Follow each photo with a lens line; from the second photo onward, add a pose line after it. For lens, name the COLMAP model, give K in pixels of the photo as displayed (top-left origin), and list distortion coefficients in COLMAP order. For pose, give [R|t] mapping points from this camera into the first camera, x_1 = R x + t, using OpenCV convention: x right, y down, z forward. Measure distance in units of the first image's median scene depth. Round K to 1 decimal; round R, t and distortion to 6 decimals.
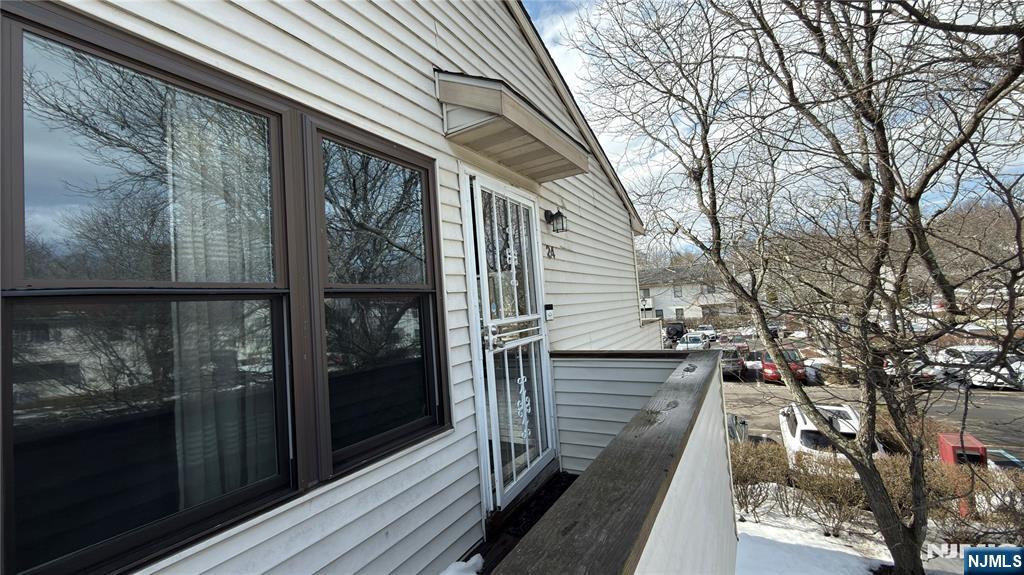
lens RADIAL K [[409.7, 0, 511.1], [0, 409.7, 286.9], [0, 0, 1]] dist [-0.001148, 0.000076]
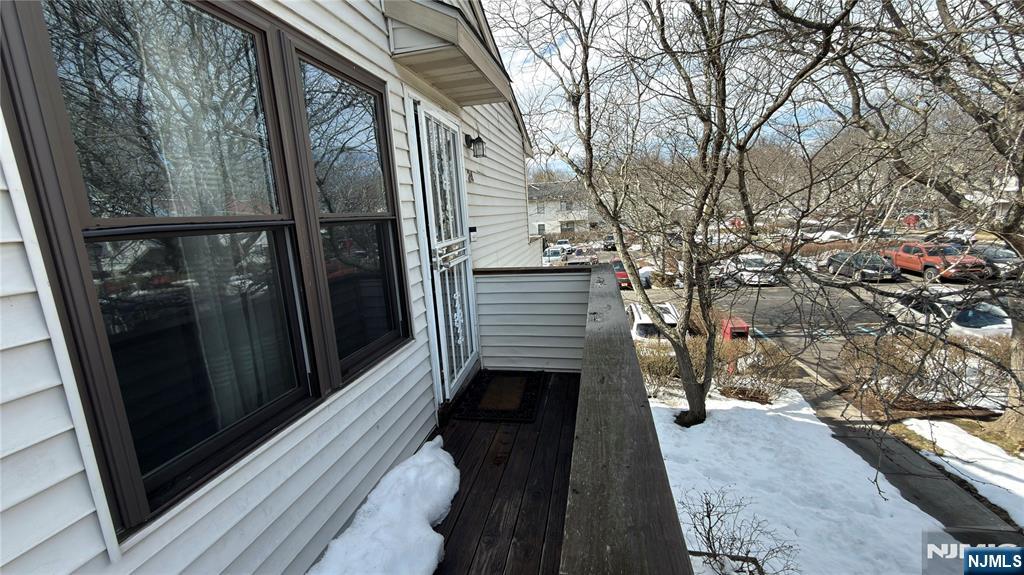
lens RADIAL K [[409.7, 0, 508.9], [0, 409.7, 286.9], [0, 0, 1]] dist [-0.001148, 0.000076]
pose [[0.949554, -0.041740, 0.310812, -0.091050], [-0.023203, 0.979035, 0.202366, -0.013351], [-0.312743, -0.199369, 0.928679, -0.043165]]
